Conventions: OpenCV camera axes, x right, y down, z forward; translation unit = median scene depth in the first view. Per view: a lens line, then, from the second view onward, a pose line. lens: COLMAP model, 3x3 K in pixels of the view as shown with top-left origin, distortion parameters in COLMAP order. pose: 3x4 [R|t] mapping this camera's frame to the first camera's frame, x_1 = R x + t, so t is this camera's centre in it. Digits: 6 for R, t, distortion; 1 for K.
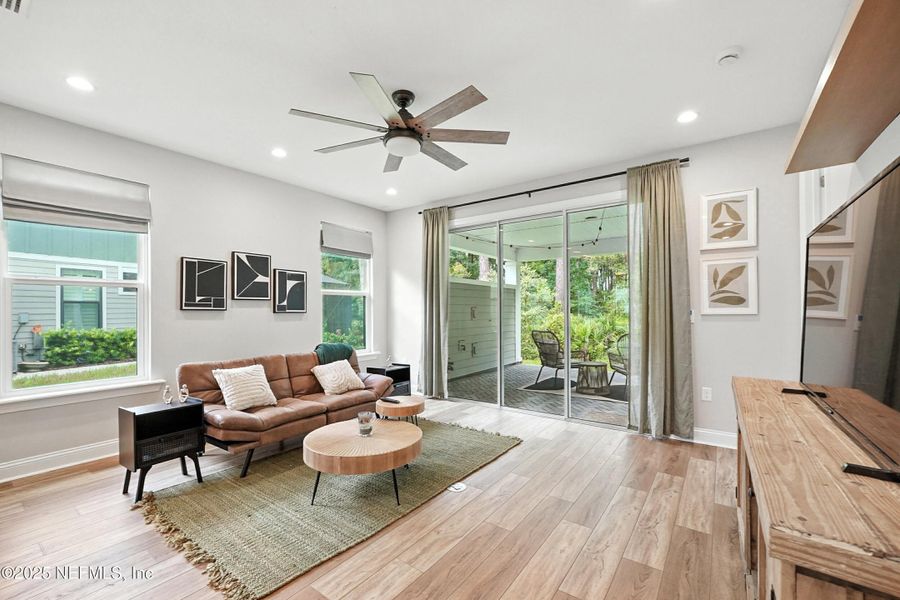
lens RADIAL K [[370.0, 0, 448.2], [0, 370.0, 310.0], [0, 0, 1]] dist [-0.012183, 0.002179]
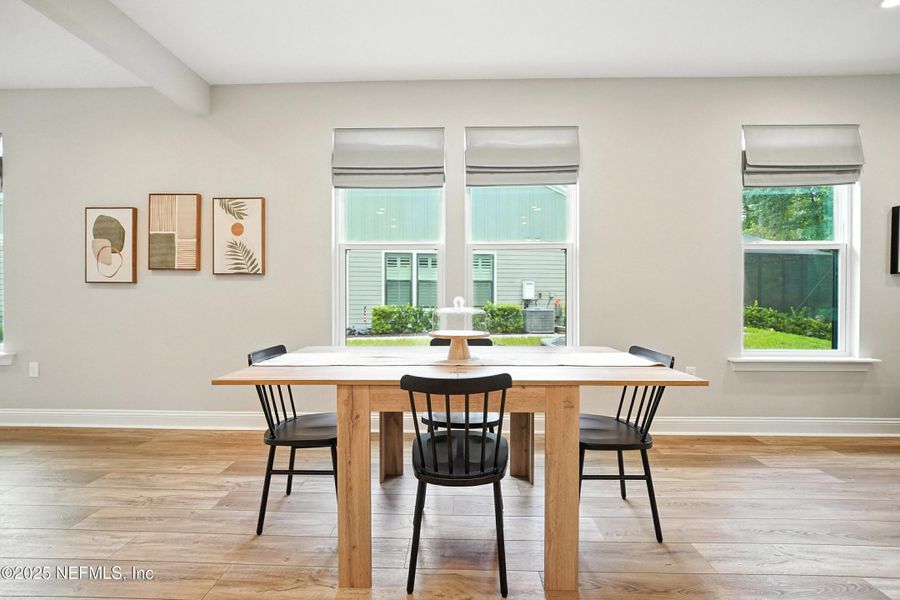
lens RADIAL K [[370.0, 0, 448.0], [0, 370.0, 295.9], [0, 0, 1]] dist [-0.012183, 0.002179]
pose [[0.565450, 0.010167, -0.824720, -0.573995], [-0.002054, 0.999938, 0.010919, 0.038174], [0.824780, -0.004480, 0.565436, -0.216907]]
